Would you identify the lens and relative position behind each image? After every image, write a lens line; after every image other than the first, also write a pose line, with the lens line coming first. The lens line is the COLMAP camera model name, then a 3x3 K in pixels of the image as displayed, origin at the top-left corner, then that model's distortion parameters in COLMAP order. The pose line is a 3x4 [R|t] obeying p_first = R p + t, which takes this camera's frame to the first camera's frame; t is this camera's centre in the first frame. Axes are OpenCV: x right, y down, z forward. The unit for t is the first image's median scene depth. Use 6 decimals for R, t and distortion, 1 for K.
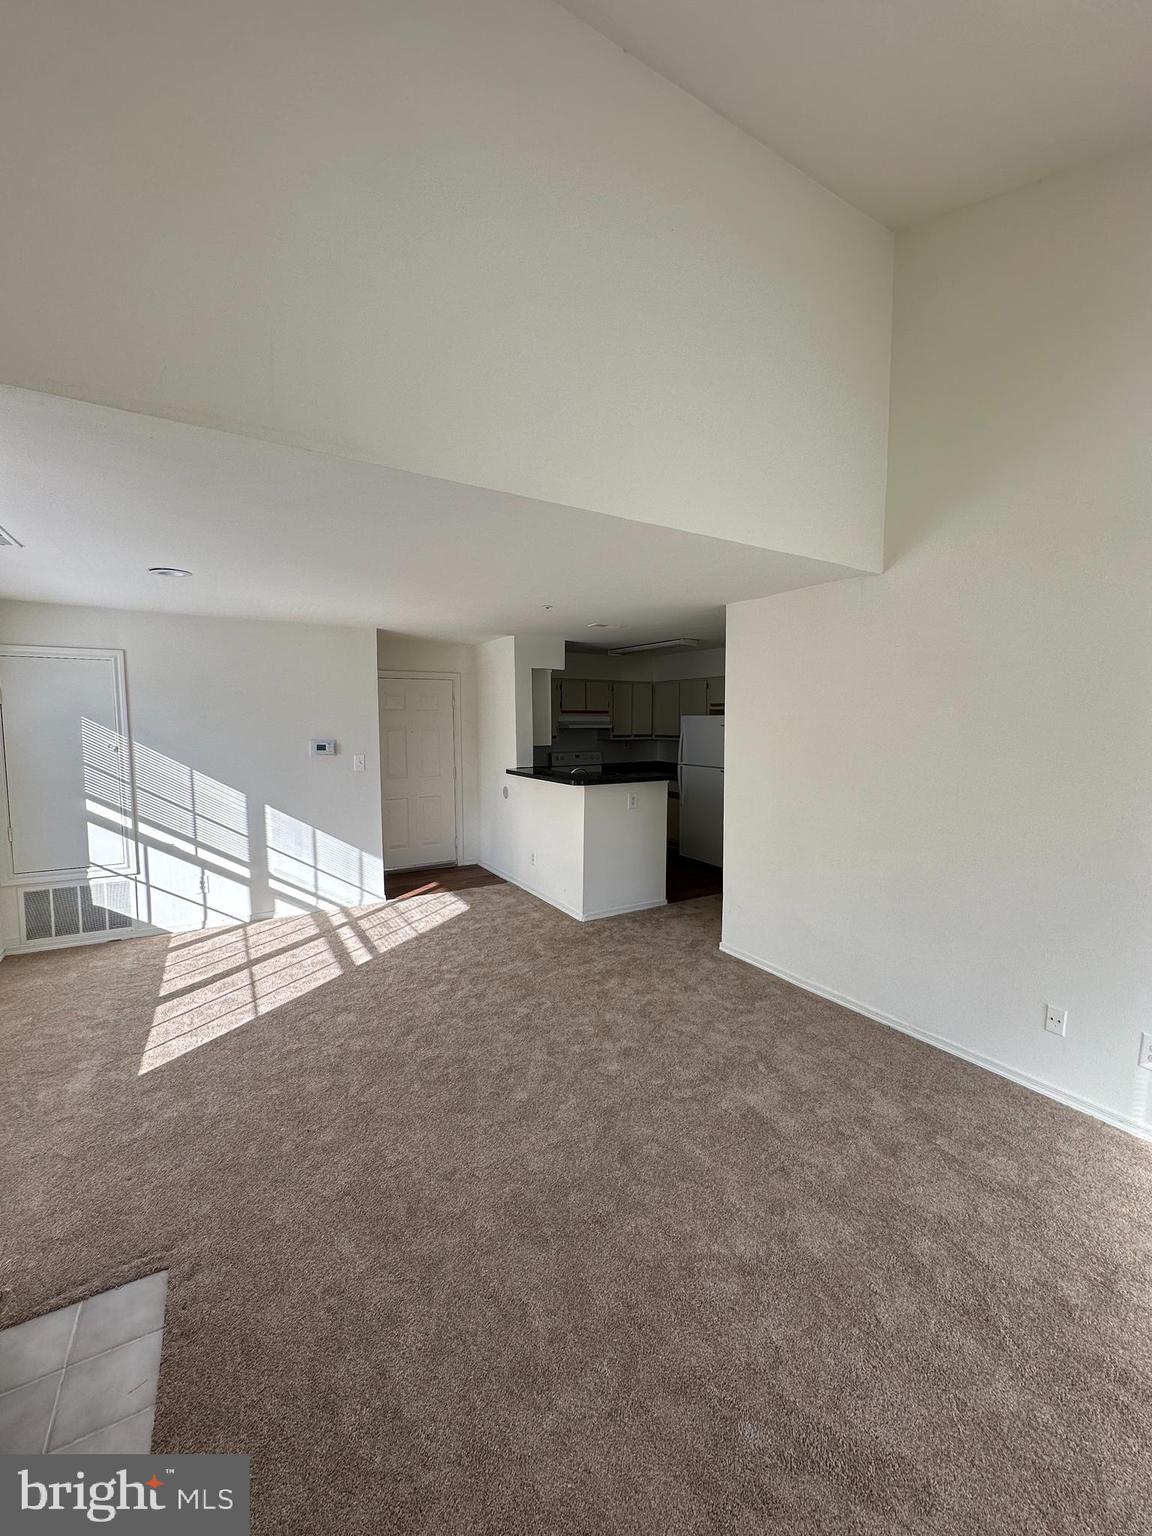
lens RADIAL K [[606.7, 0, 568.2], [0, 606.7, 768.6], [0, 0, 1]] dist [-0.003507, 0.000896]
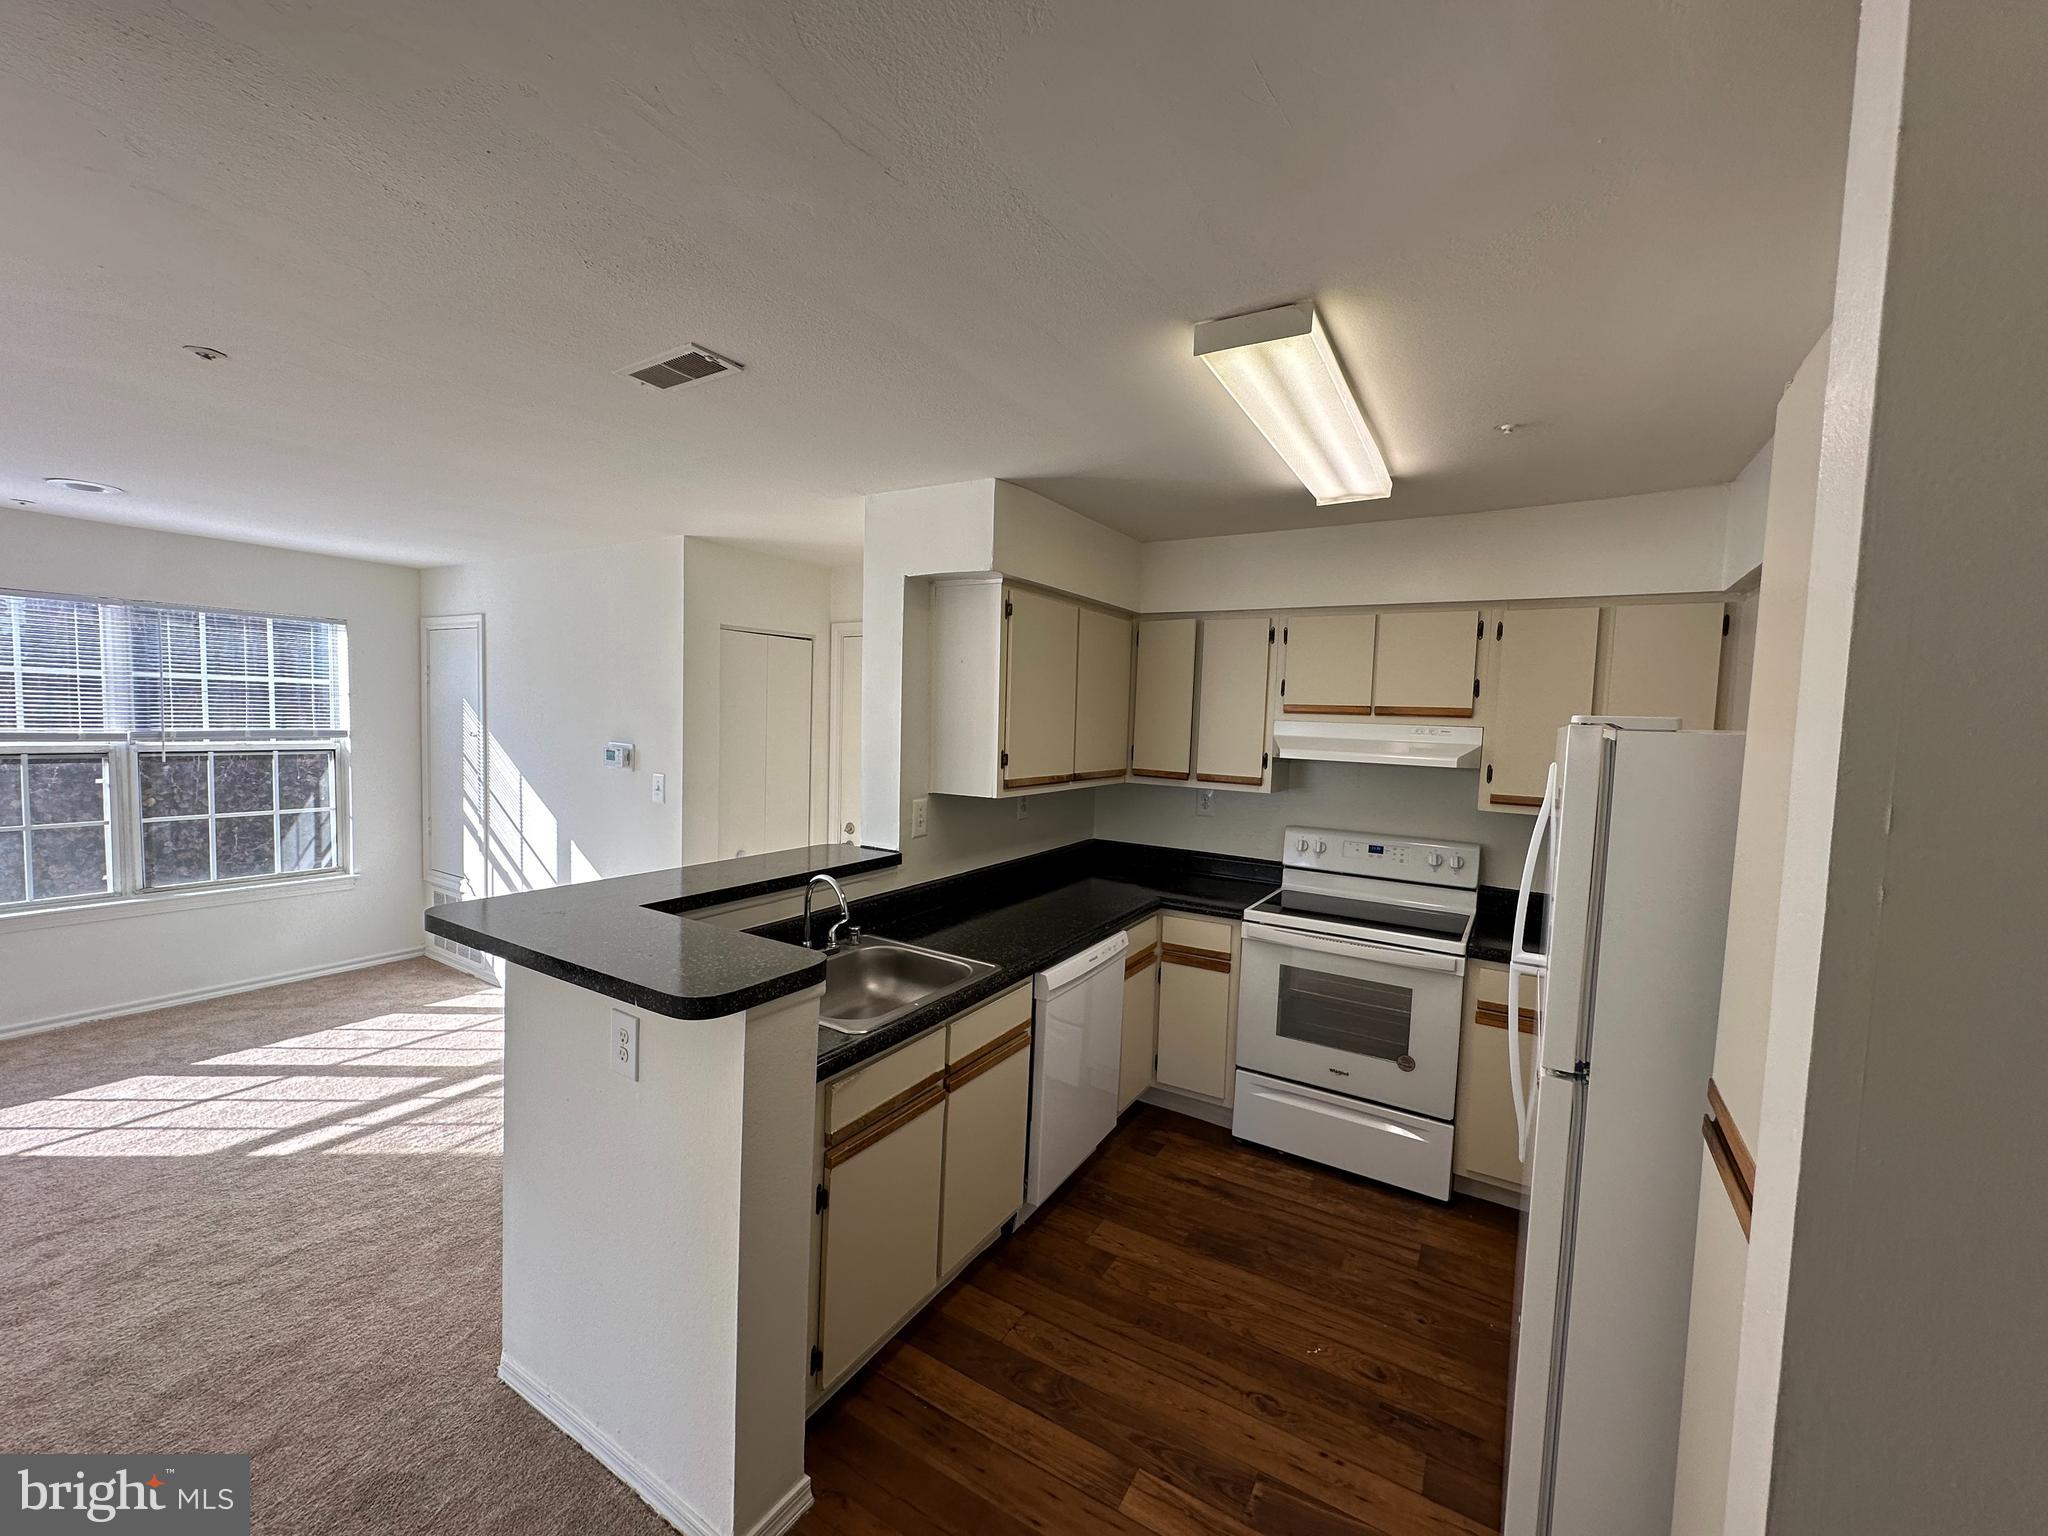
lens RADIAL K [[809.0, 0, 1010.8], [0, 809.0, 769.3], [0, 0, 1]] dist [-0.003507, 0.000896]
pose [[0.468647, 0.080698, -0.879692, 0.312532], [-0.100838, 0.994197, 0.037482, -0.062116], [0.877611, 0.071141, 0.474065, 0.657994]]
